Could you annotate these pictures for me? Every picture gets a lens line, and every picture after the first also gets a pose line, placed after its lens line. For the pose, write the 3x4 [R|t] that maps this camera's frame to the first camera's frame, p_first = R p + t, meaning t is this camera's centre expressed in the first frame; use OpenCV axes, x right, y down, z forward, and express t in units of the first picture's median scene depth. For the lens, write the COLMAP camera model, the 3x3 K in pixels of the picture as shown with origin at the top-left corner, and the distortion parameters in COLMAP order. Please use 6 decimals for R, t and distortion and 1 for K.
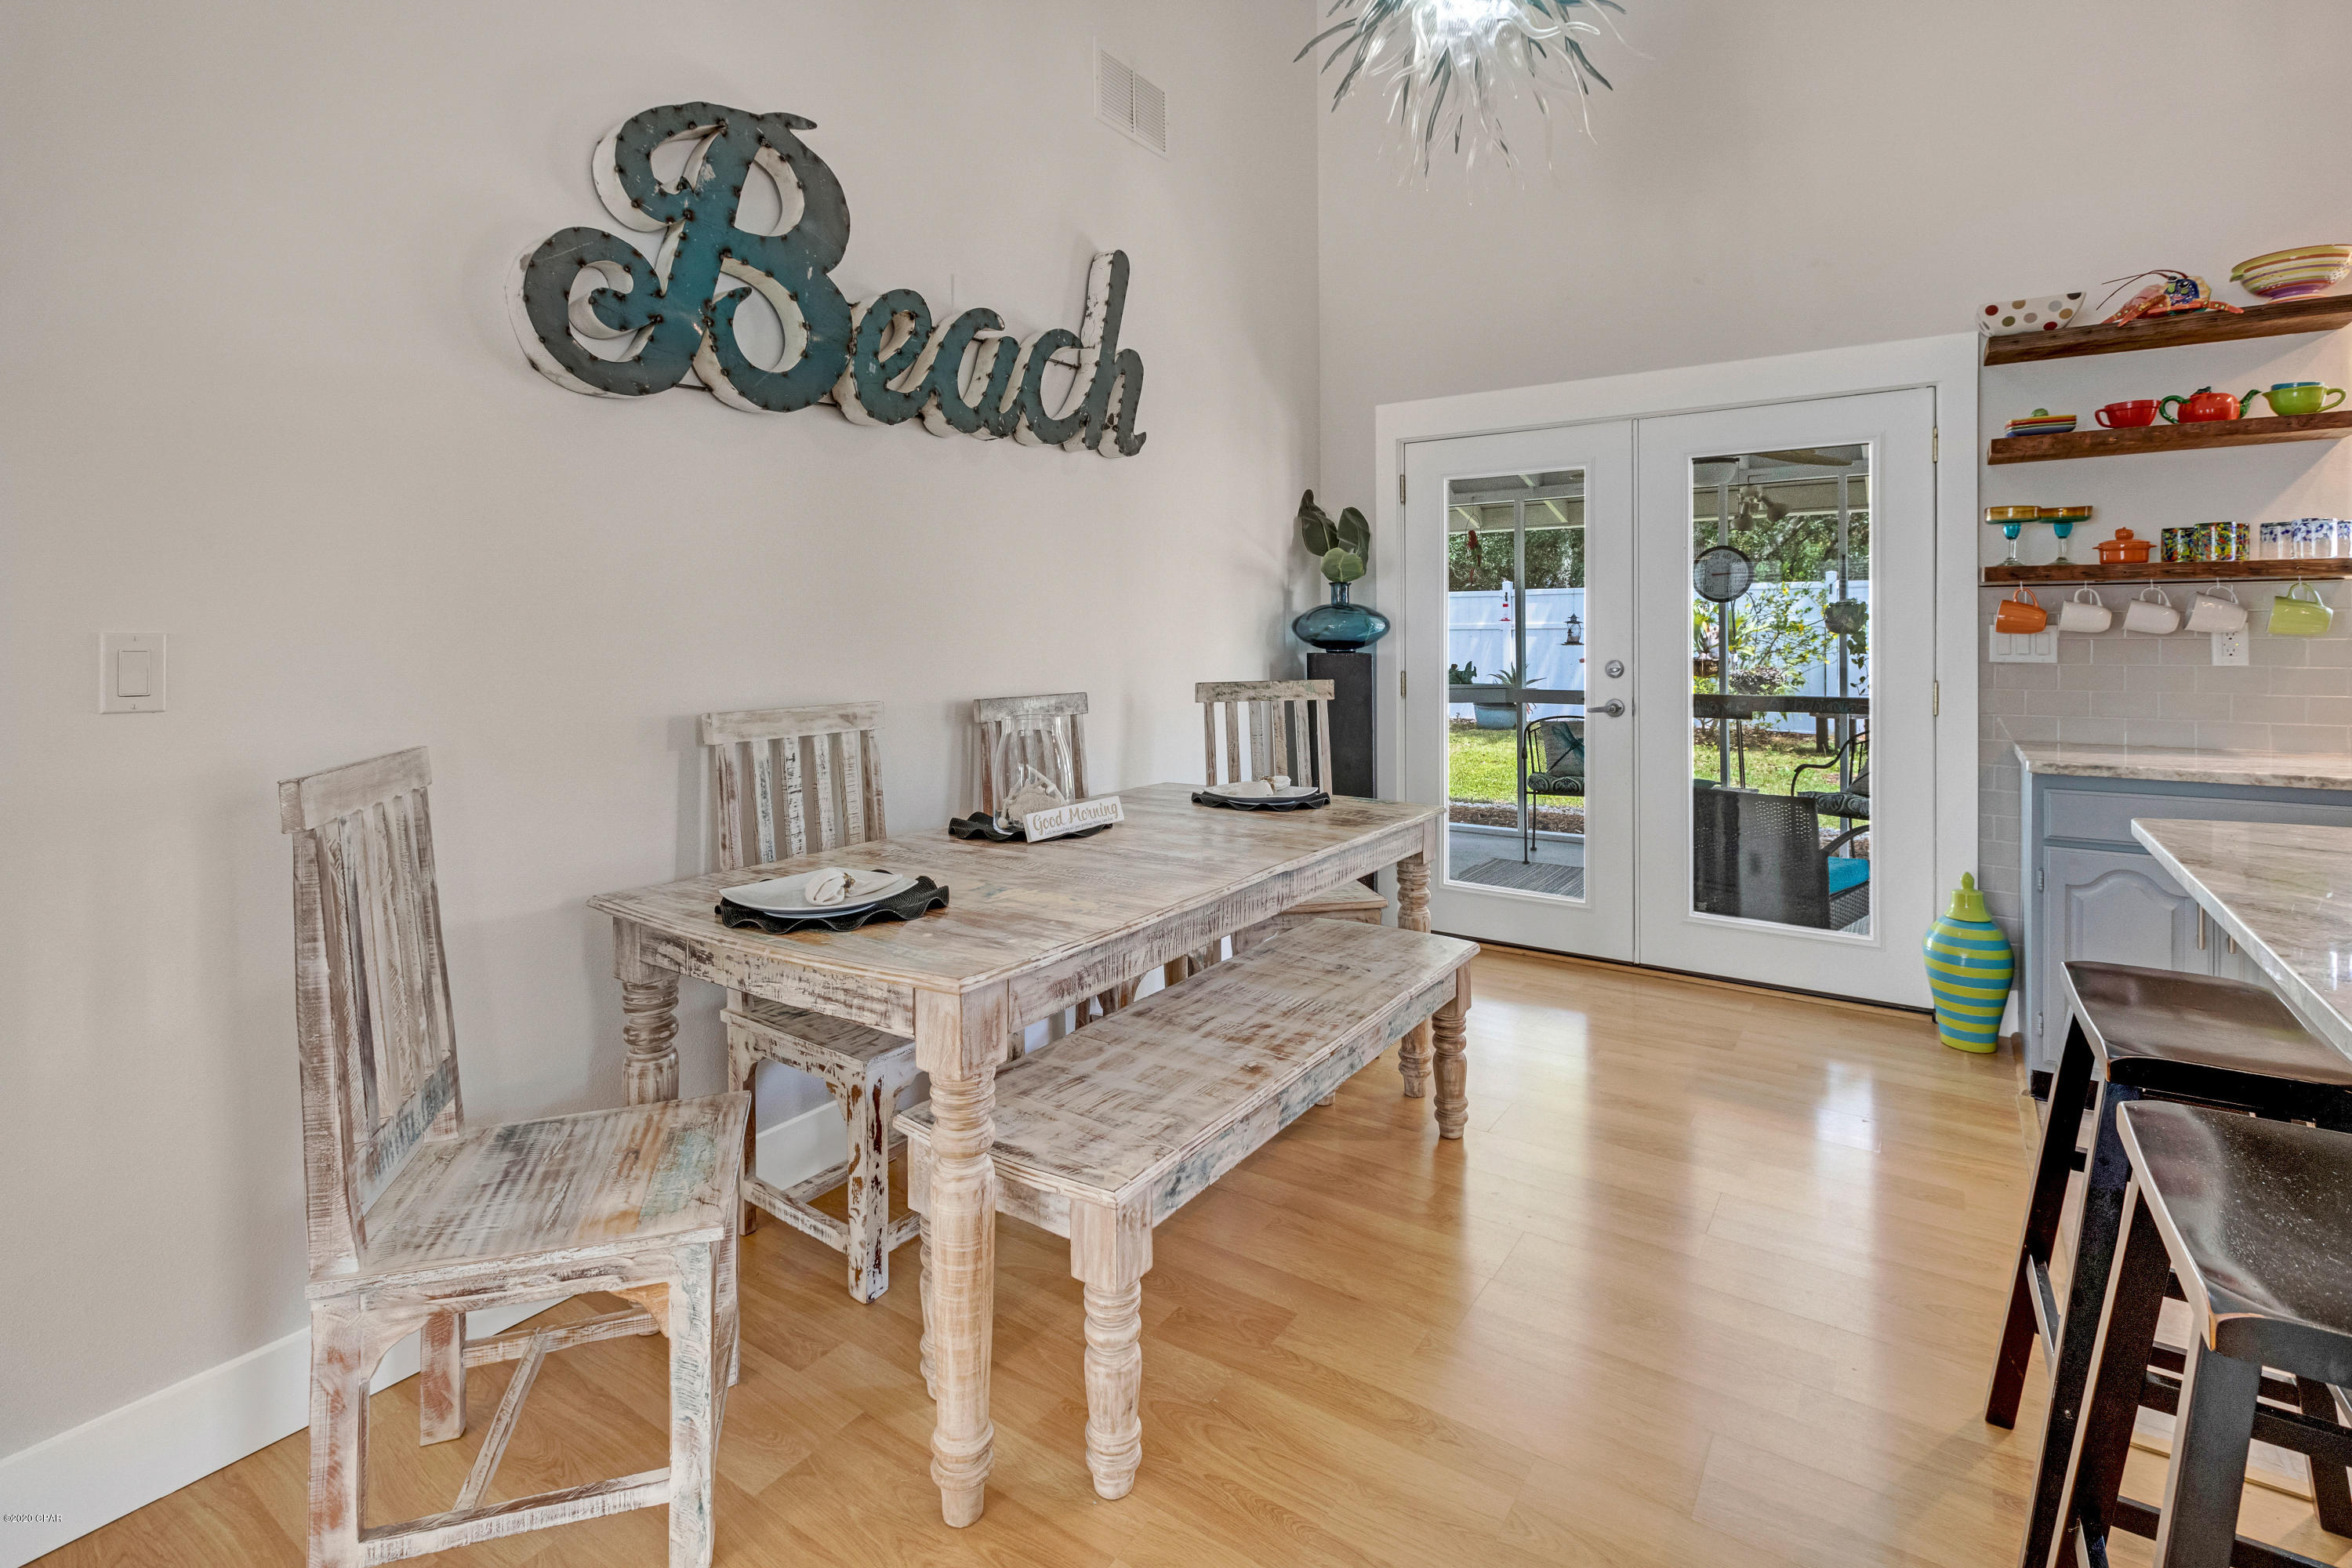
lens RADIAL K [[1100.7, 0, 1177.2], [0, 1100.7, 638.4], [0, 0, 1]] dist [0.000389, 0.000100]
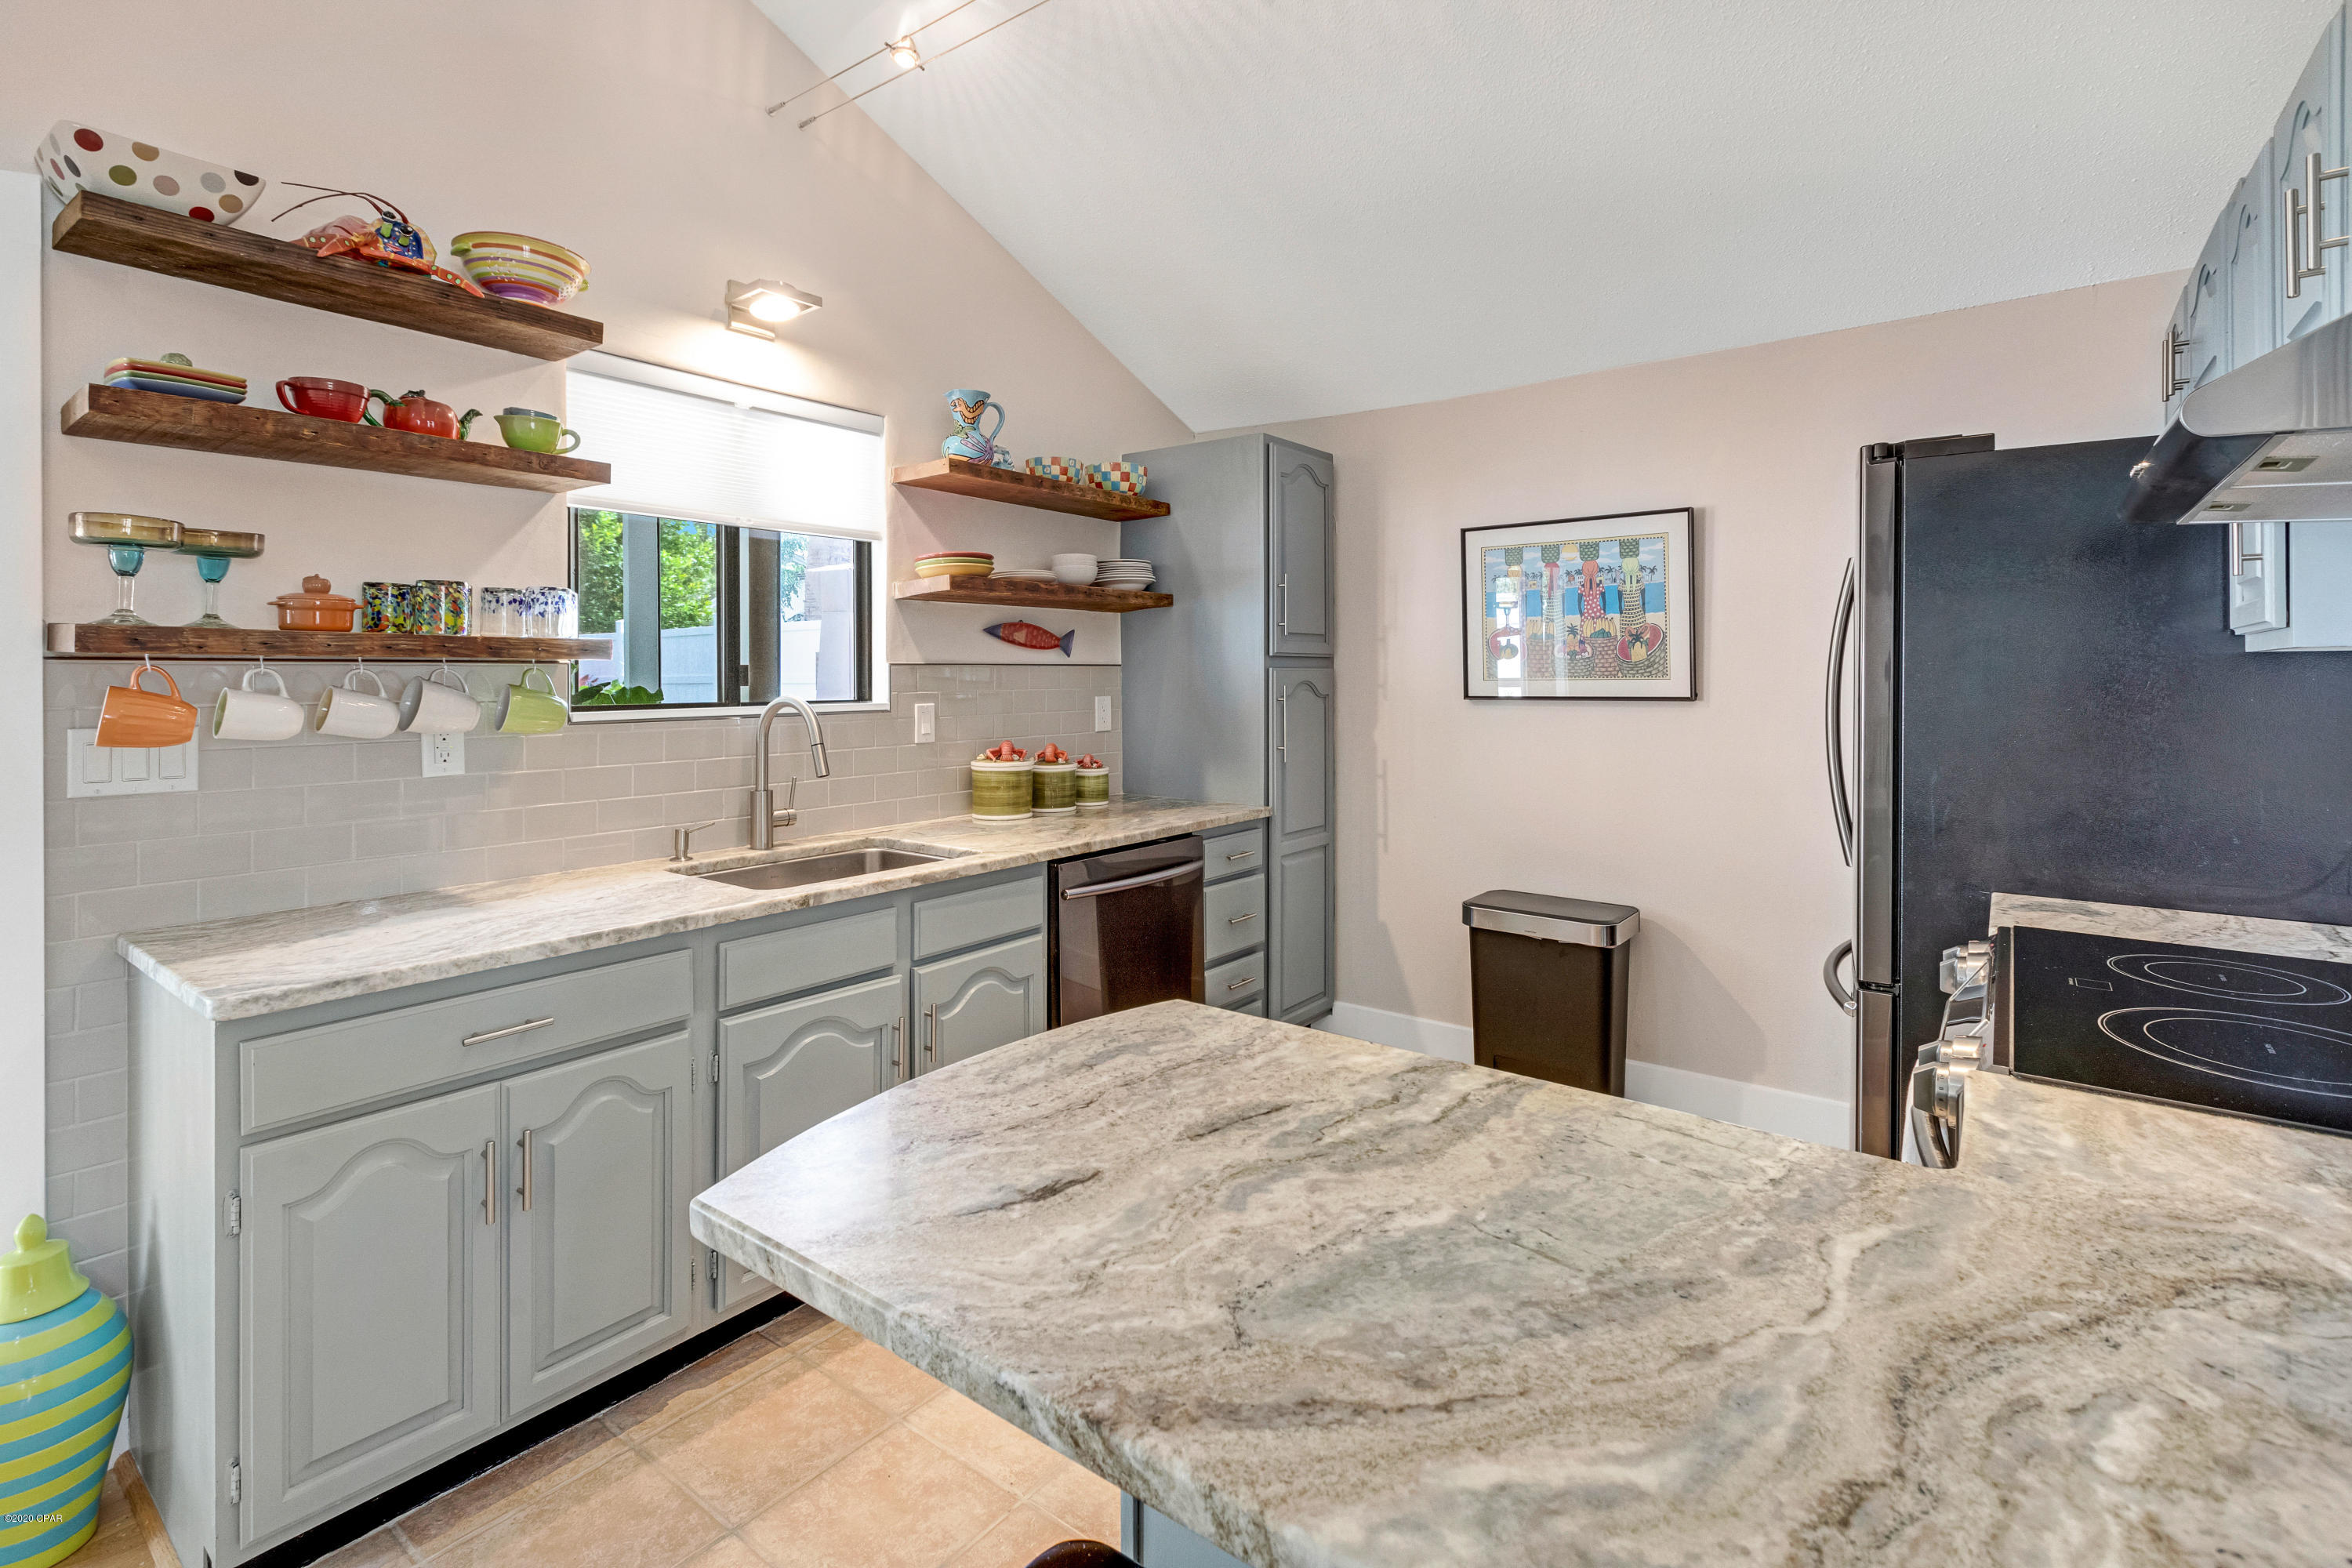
lens RADIAL K [[1088.1, 0, 1193.2], [0, 1088.1, 672.0], [0, 0, 1]] dist [0.002305, 0.000475]
pose [[0.040058, 0.006291, 0.999178, 0.239326], [0.008058, 0.999946, -0.006619, -0.034676], [-0.999165, 0.008316, 0.040005, 0.452964]]
